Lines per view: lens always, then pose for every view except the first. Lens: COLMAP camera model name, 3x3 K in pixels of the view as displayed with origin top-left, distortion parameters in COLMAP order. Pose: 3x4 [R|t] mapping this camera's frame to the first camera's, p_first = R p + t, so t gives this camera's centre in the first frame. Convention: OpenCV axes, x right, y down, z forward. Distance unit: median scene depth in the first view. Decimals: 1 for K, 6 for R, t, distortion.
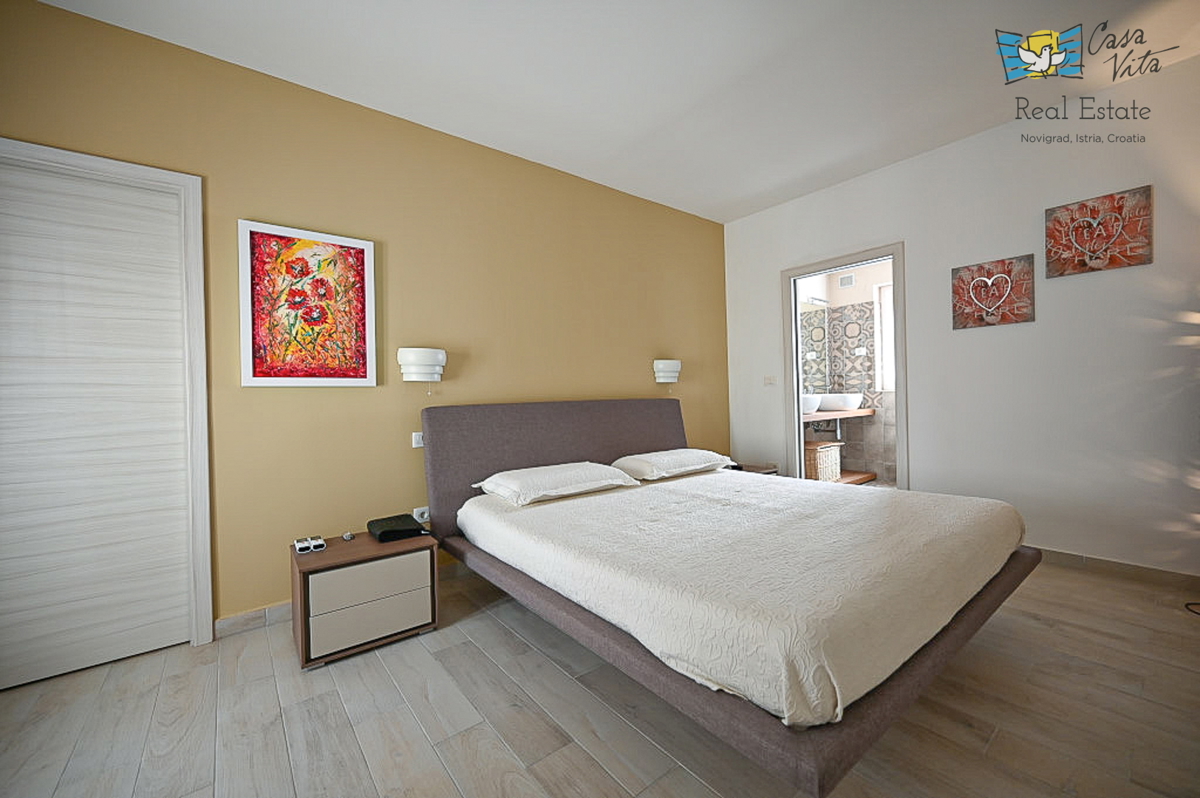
lens RADIAL K [[470.7, 0, 606.2], [0, 470.7, 400.1], [0, 0, 1]] dist [-0.000699, 0.000166]
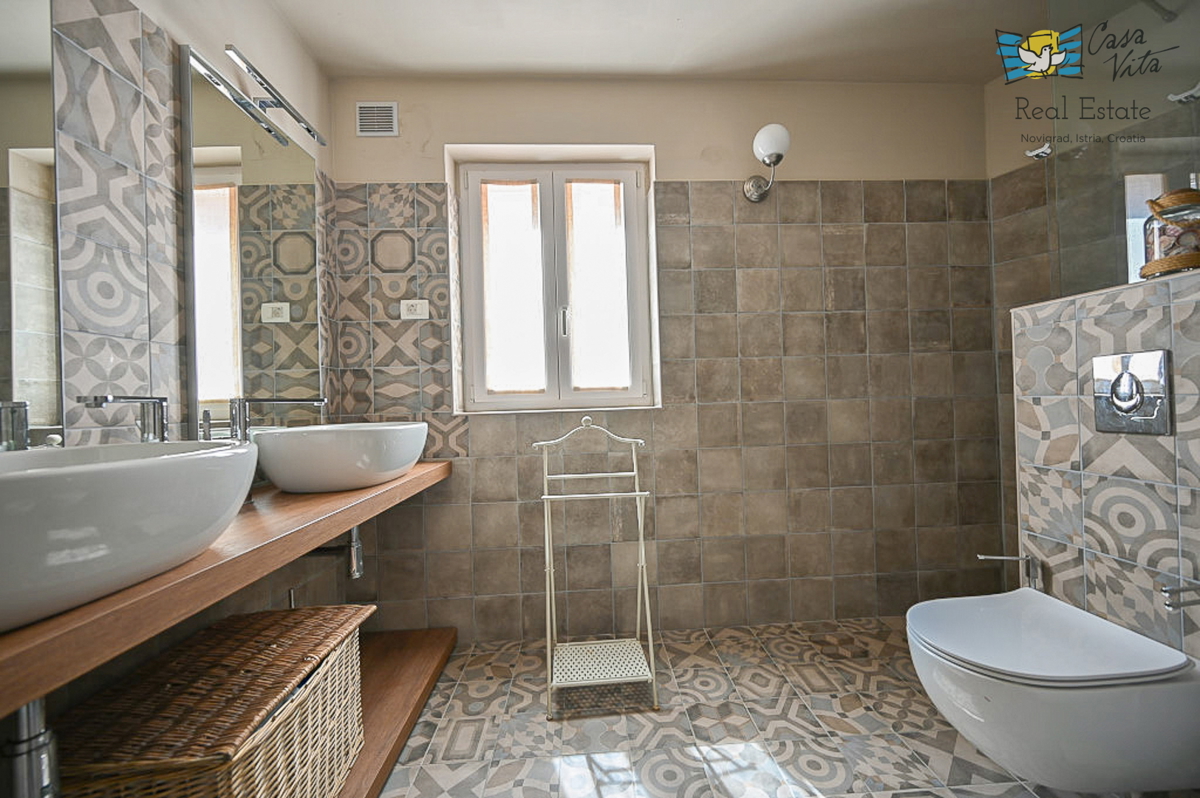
lens RADIAL K [[470.7, 0, 606.2], [0, 470.7, 400.1], [0, 0, 1]] dist [-0.000699, 0.000166]
pose [[0.584474, 0.014896, 0.811276, 0.317707], [0.022319, 0.999158, -0.034425, -0.013854], [-0.811105, 0.038227, 0.583649, 0.642756]]
